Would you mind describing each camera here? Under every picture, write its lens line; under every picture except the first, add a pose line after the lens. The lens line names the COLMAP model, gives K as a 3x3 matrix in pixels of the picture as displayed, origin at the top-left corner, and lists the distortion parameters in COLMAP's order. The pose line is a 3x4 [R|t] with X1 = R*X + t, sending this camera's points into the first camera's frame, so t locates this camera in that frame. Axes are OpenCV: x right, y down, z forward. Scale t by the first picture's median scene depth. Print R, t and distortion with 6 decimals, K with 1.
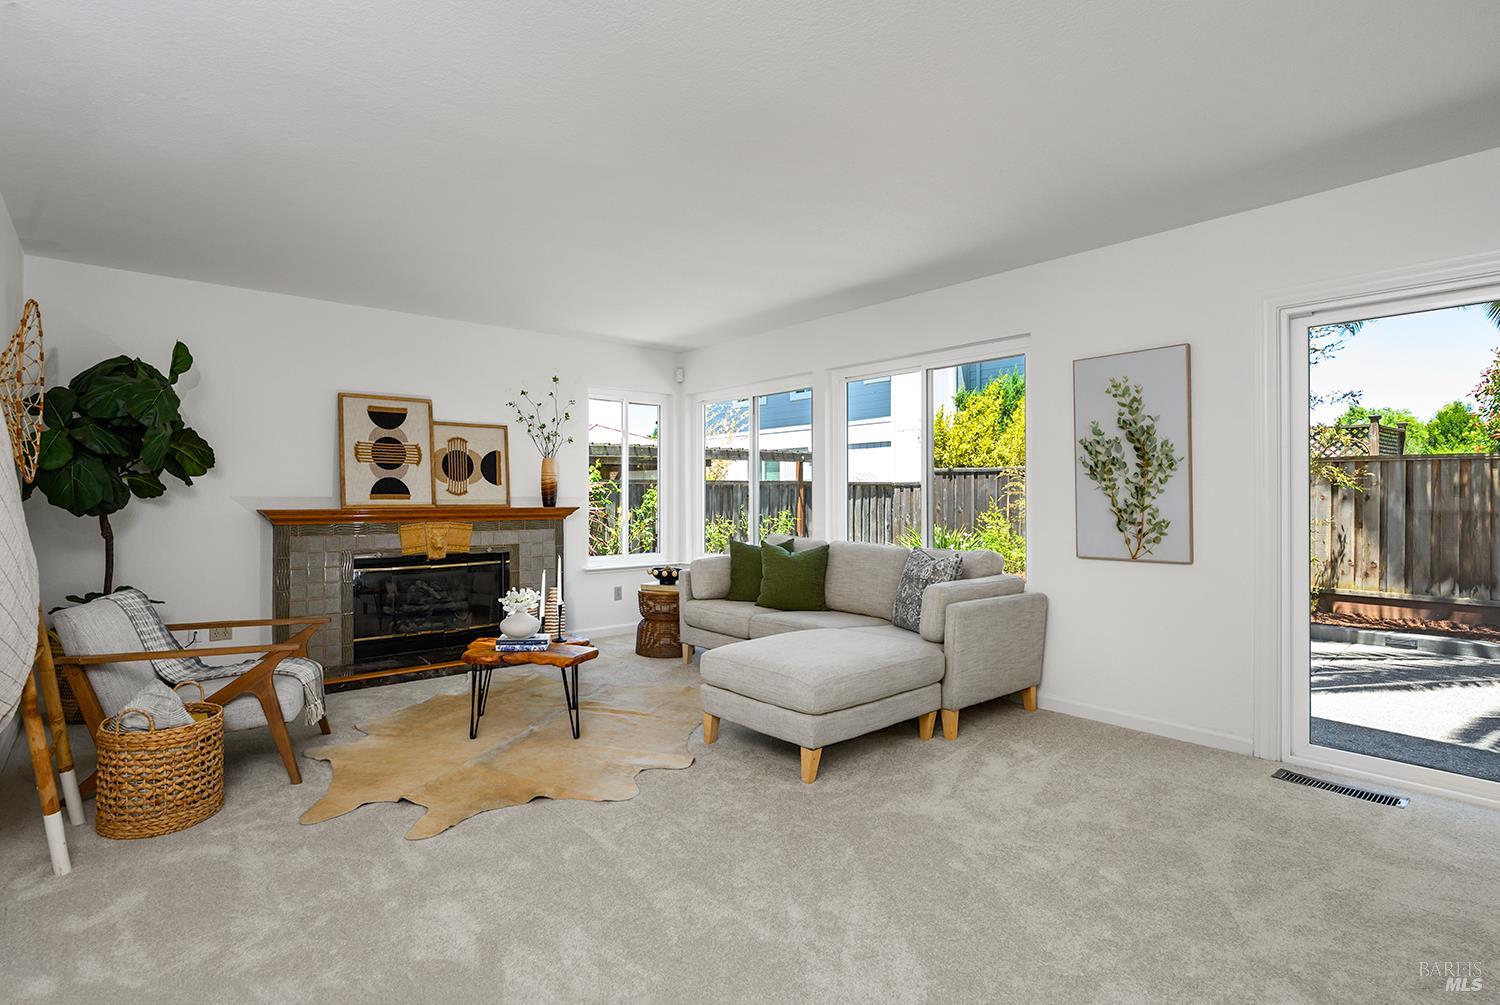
lens RADIAL K [[756.1, 0, 668.3], [0, 756.1, 488.3], [0, 0, 1]] dist [0.001477, 0.001972]
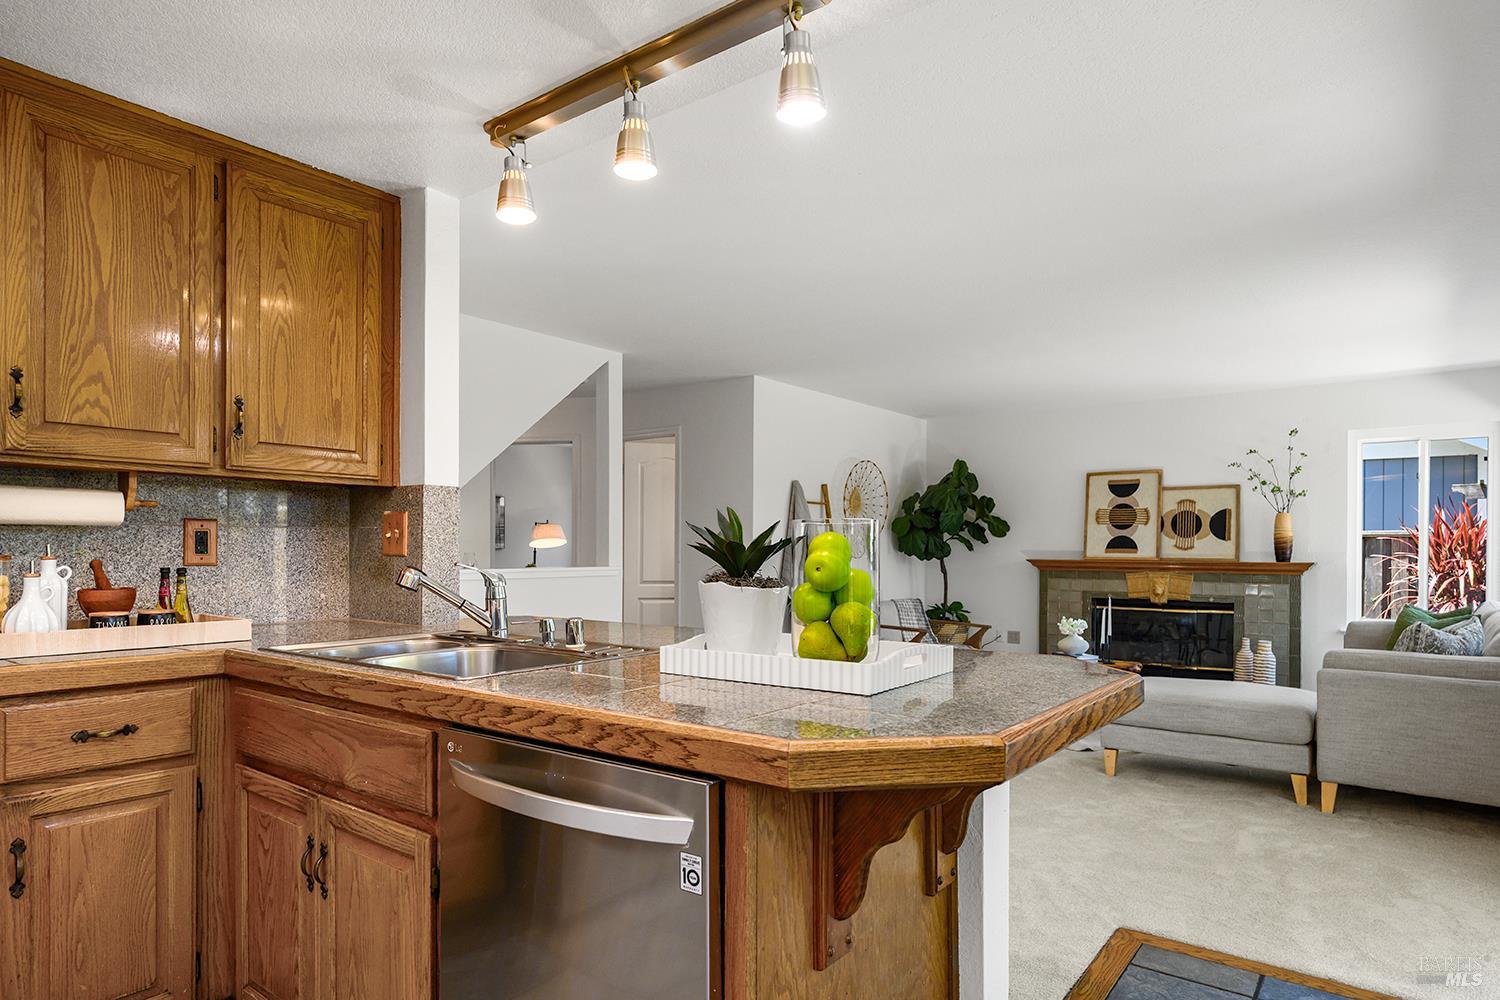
lens RADIAL K [[858.1, 0, 762.2], [0, 858.1, 551.9], [0, 0, 1]] dist [0.000706, 0.000006]
pose [[0.281393, 0.007731, -0.959561, 0.889876], [0.003969, 0.999950, 0.009220, -0.002775], [0.959584, -0.006403, 0.281348, 0.022042]]
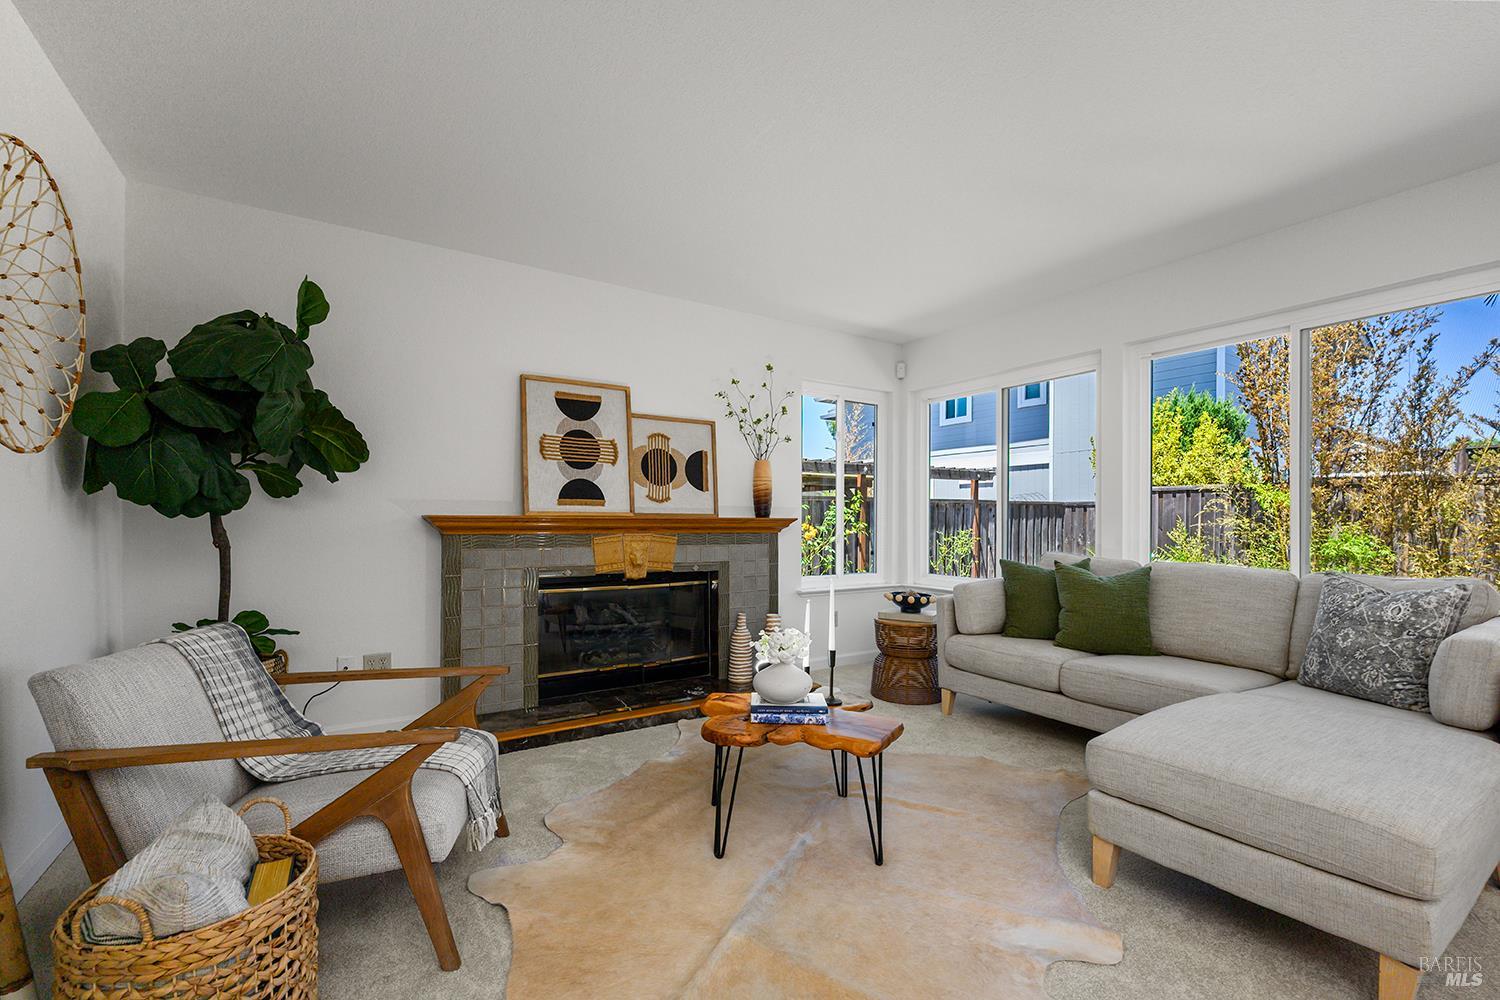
lens RADIAL K [[637.4, 0, 748.0], [0, 637.4, 518.6], [0, 0, 1]] dist [0.002335, -0.000465]
pose [[0.997759, 0.005361, -0.066692, -0.150564], [-0.004953, 0.999968, 0.006285, 0.025251], [0.066724, -0.005941, 0.997754, 0.342061]]
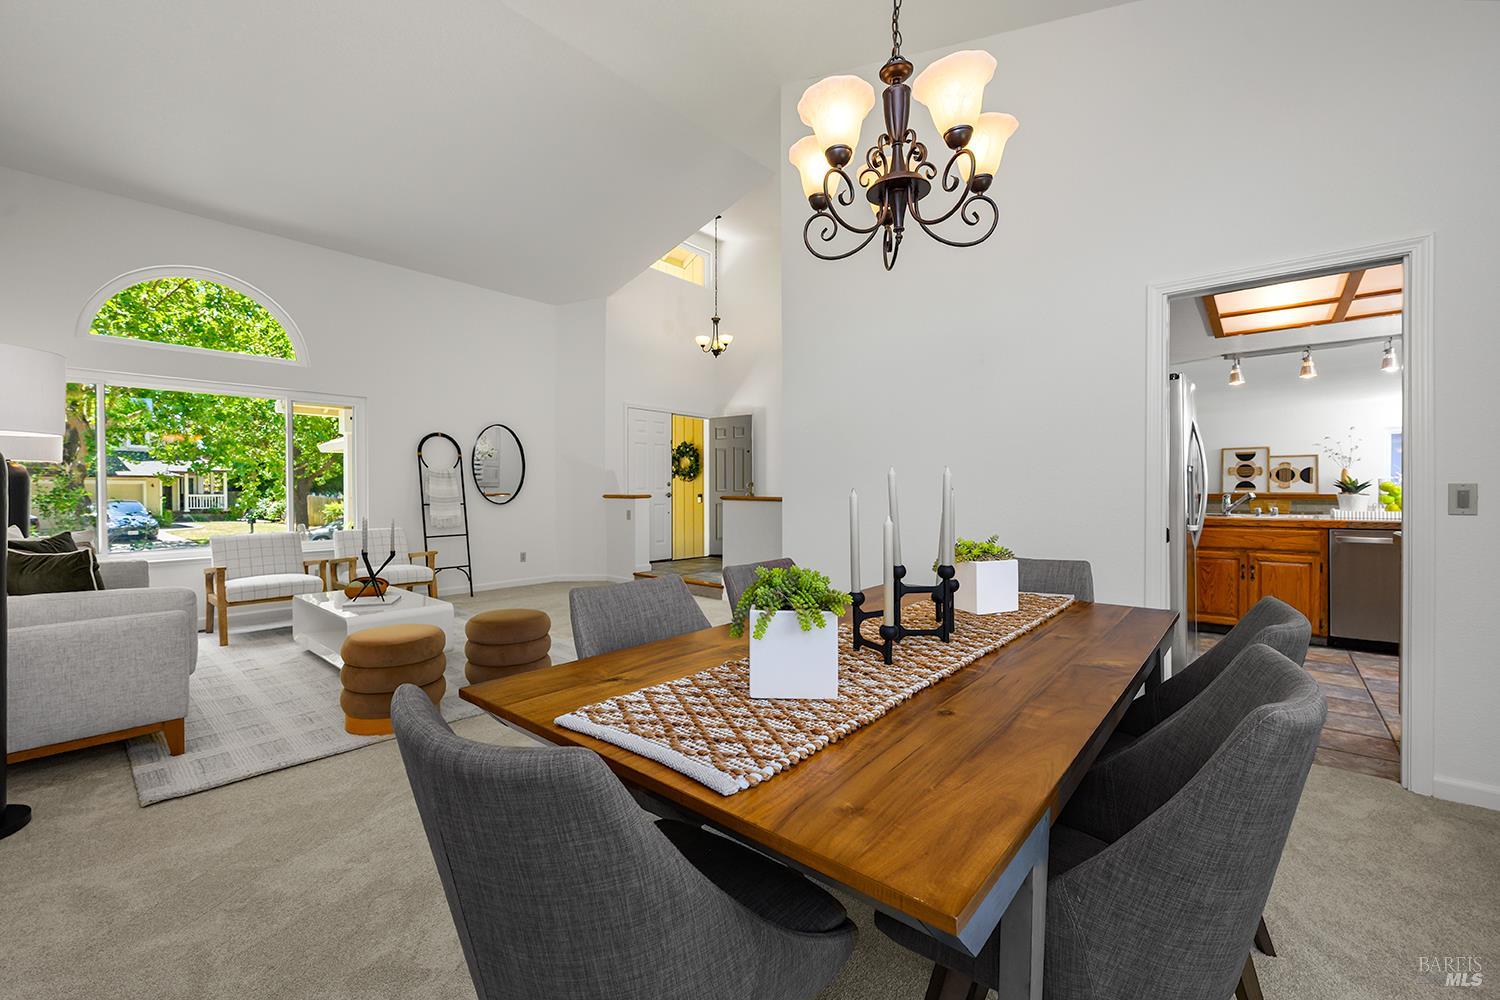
lens RADIAL K [[602.1, 0, 744.0], [0, 602.1, 493.5], [0, 0, 1]] dist [-0.005213, 0.000166]
pose [[0.214216, 0.006879, -0.976762, 1.251138], [0.009822, 0.999909, 0.009196, -0.008097], [0.976737, -0.011563, 0.214129, -1.058492]]
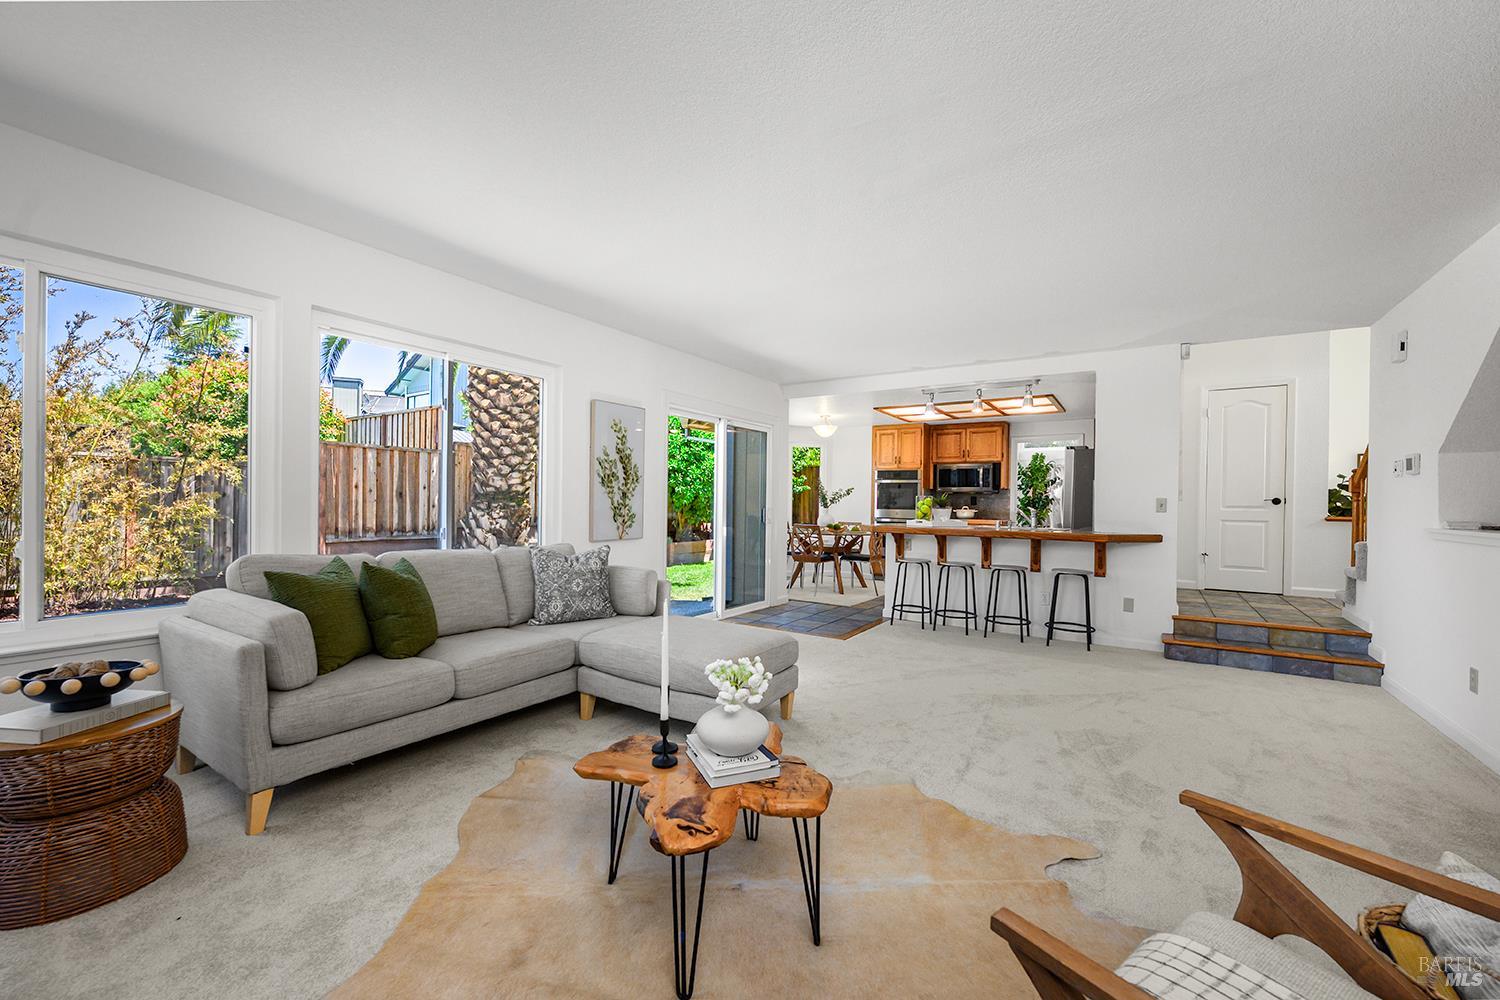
lens RADIAL K [[602.1, 0, 747.8], [0, 602.1, 506.0], [0, 0, 1]] dist [-0.005213, 0.000166]
pose [[-0.339826, -0.007983, 0.940454, -0.485100], [-0.021108, 0.999777, 0.000859, 0.014999], [-0.940251, -0.019559, -0.339919, 0.907537]]
